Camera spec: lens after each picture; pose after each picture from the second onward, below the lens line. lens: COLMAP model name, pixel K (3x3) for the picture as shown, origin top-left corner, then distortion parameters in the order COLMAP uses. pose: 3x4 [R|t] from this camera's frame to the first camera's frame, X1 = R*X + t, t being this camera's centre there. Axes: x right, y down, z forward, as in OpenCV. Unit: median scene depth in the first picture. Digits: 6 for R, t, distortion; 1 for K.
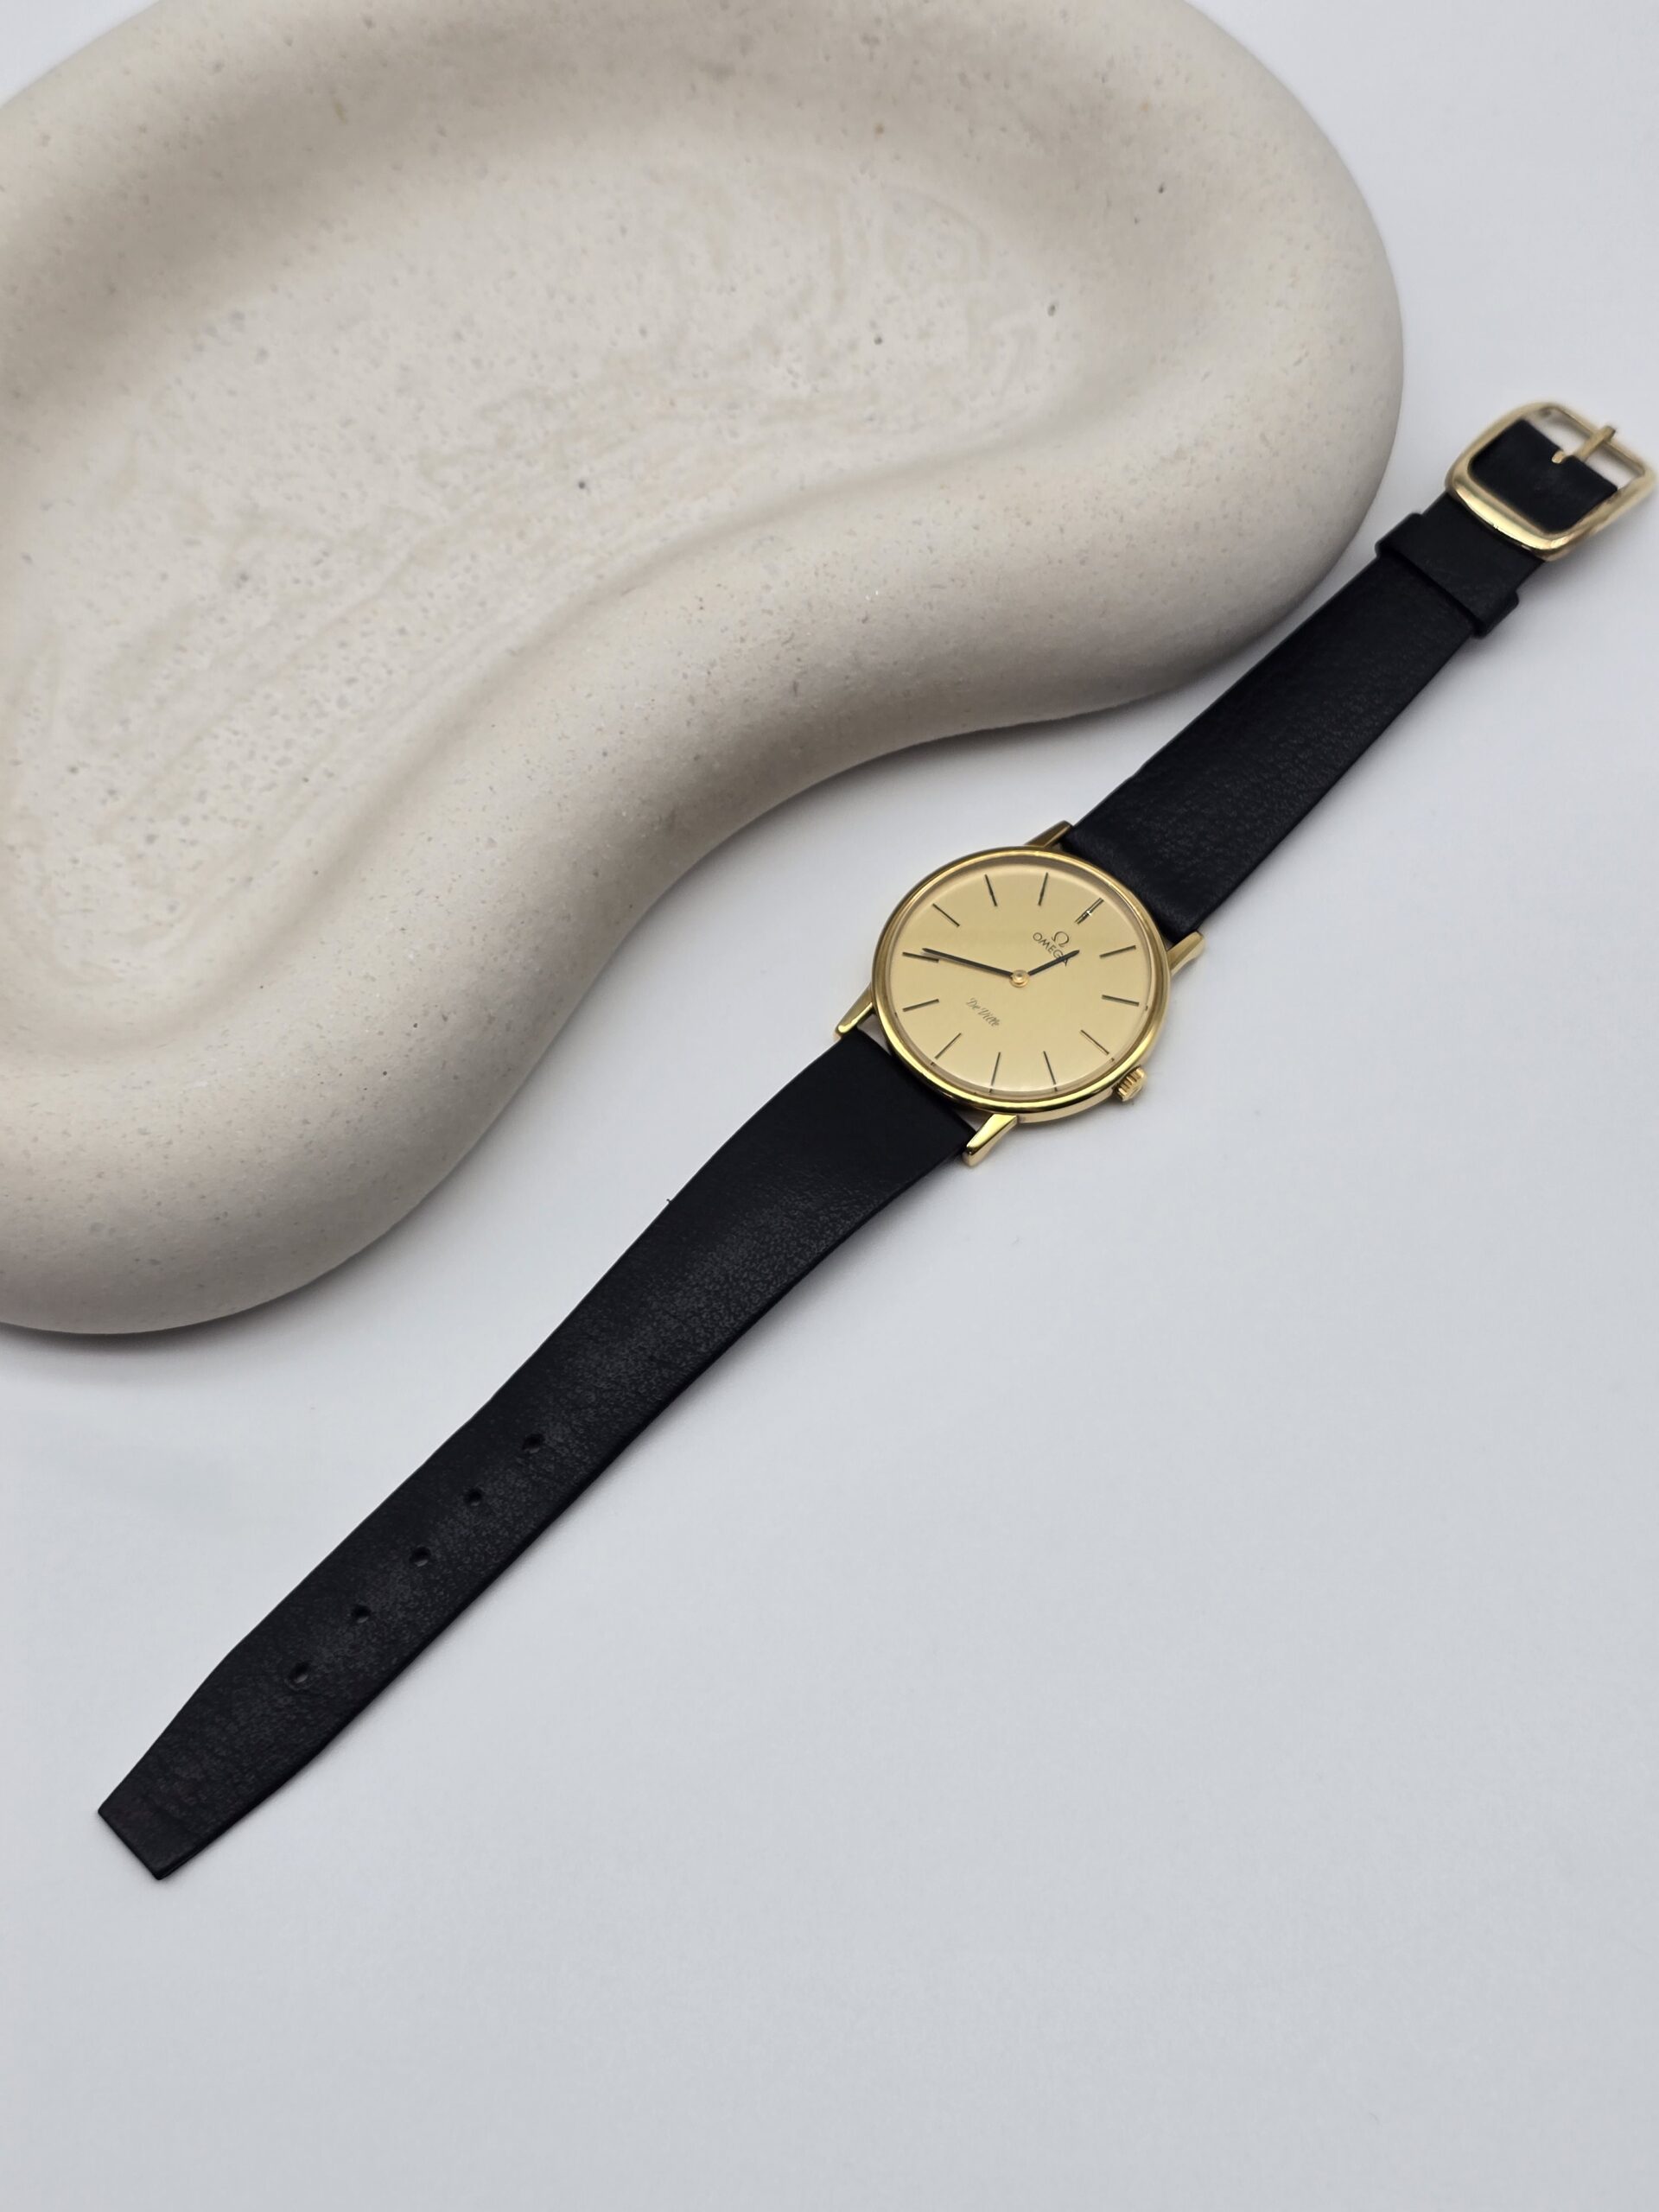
lens RADIAL K [[3338.3, 0, 815.2], [0, 3338.3, 1112.4], [0, 0, 1]] dist [0.035595, 0.000000]
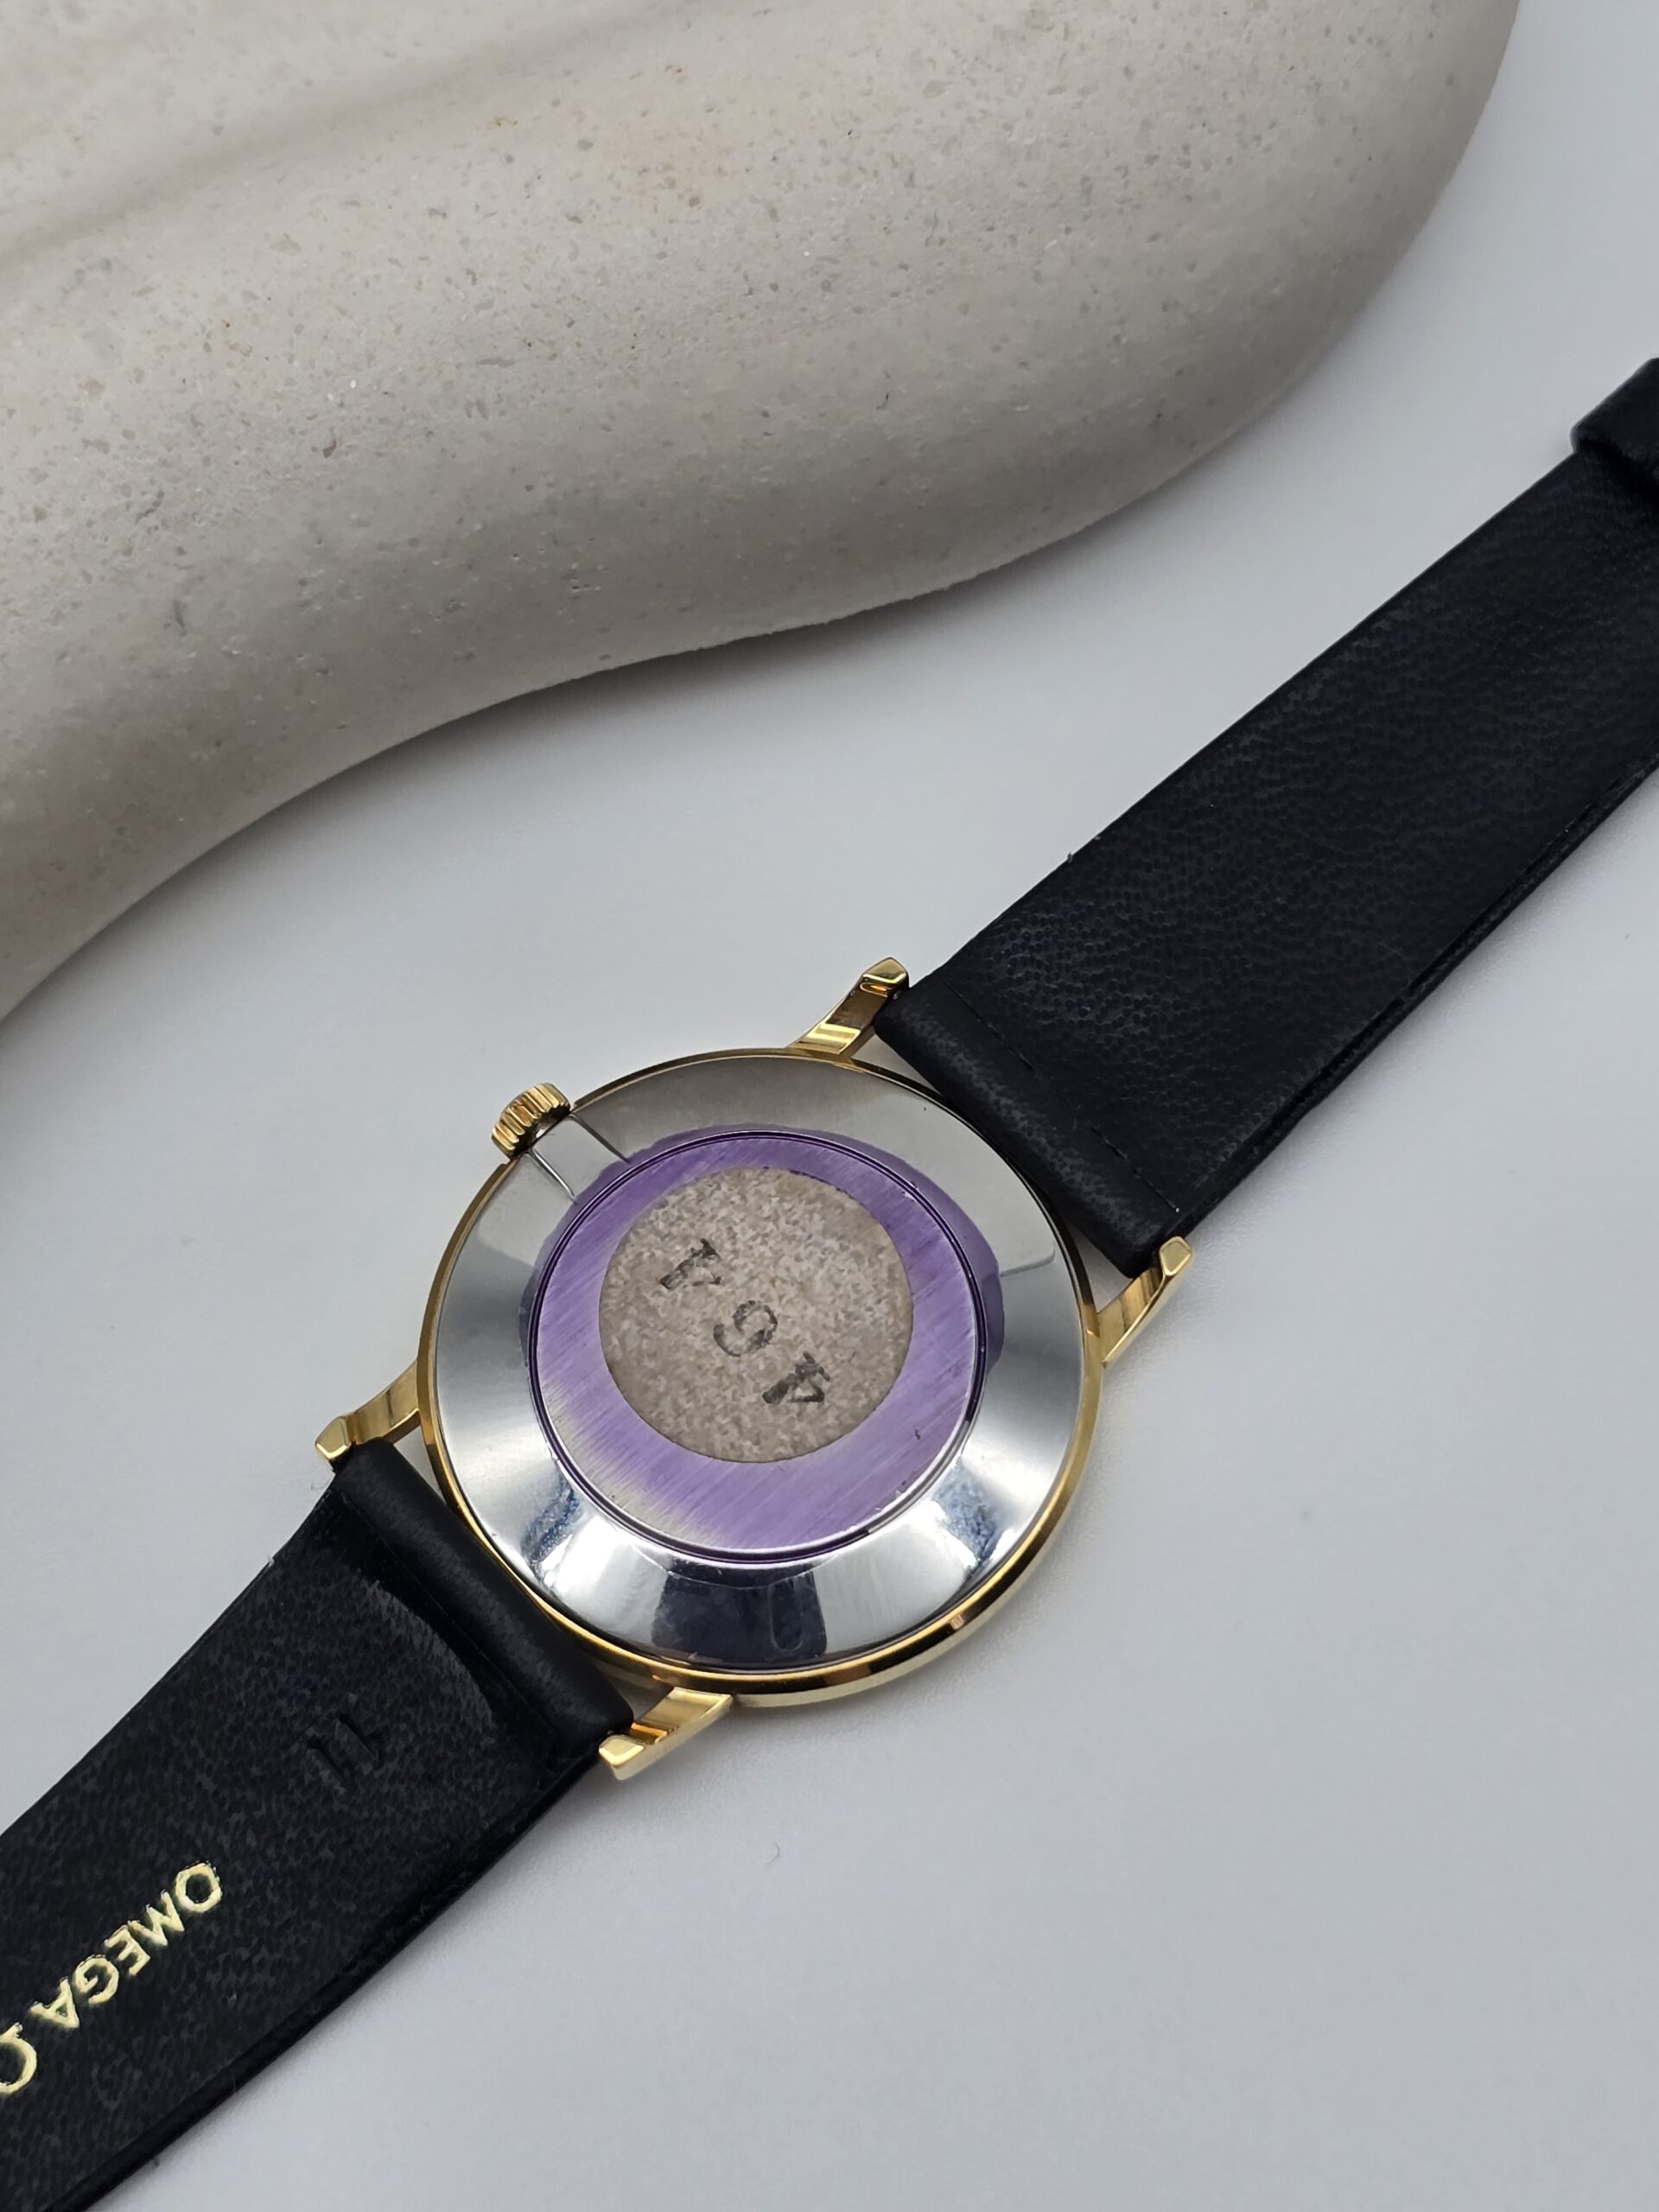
lens RADIAL K [[4662.2, 0, 1003.0], [0, 4662.2, 1154.4], [0, 0, 1]] dist [0.063160, 0.000000]
pose [[0.997161, -0.064245, 0.039278, 0.071645], [0.061809, 0.996261, 0.060359, -0.087723], [-0.043009, -0.057760, 0.997404, 0.390257]]
